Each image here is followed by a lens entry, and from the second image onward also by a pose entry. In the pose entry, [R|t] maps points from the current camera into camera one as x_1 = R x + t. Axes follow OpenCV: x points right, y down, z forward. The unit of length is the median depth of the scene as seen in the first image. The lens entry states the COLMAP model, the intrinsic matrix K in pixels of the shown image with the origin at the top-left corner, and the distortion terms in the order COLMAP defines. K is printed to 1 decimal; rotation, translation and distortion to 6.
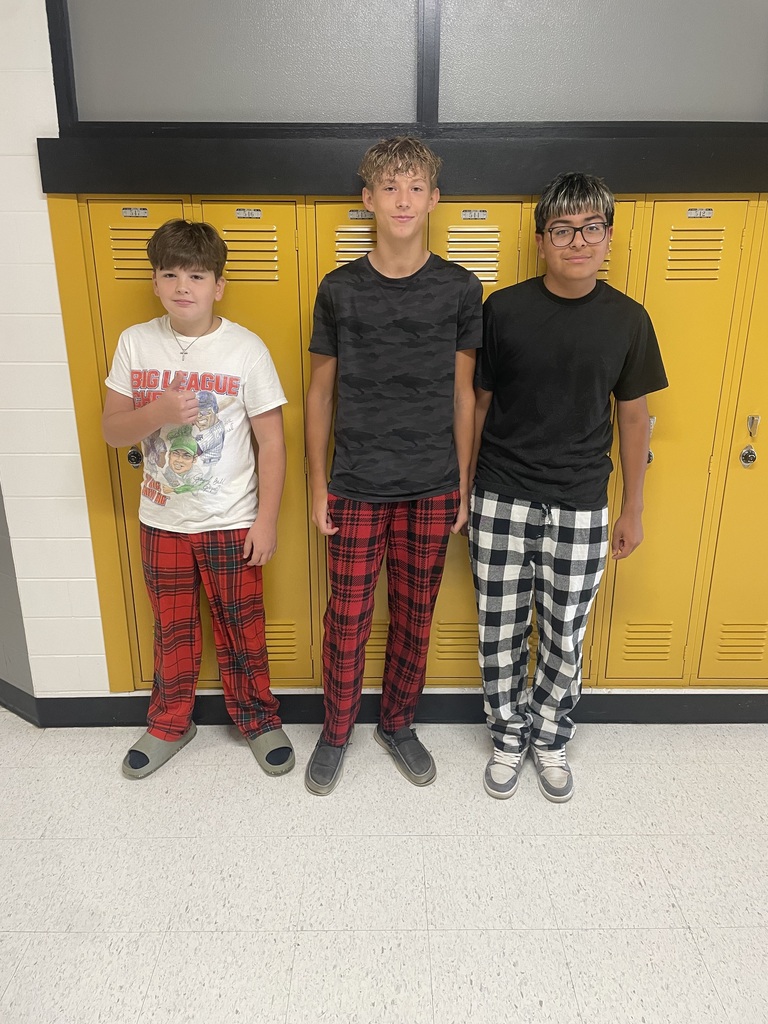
lens RADIAL K [[775.5, 0, 391.1], [0, 775.5, 509.2], [0, 0, 1]] dist [0.062498, -0.091253]
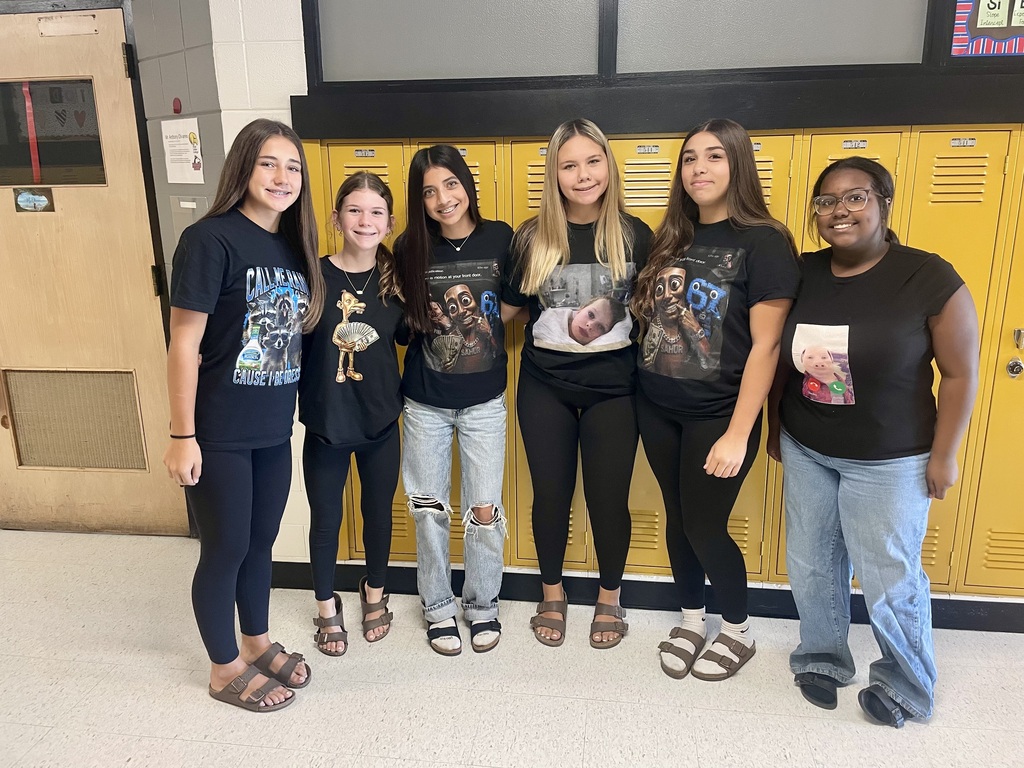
lens RADIAL K [[775.5, 0, 517.8], [0, 775.5, 379.5], [0, 0, 1]] dist [0.062498, -0.091253]
pose [[0.989282, 0.023375, -0.144138, 0.094153], [-0.032884, 0.997412, -0.063941, 0.041658], [0.142270, 0.067996, 0.987490, -0.143424]]
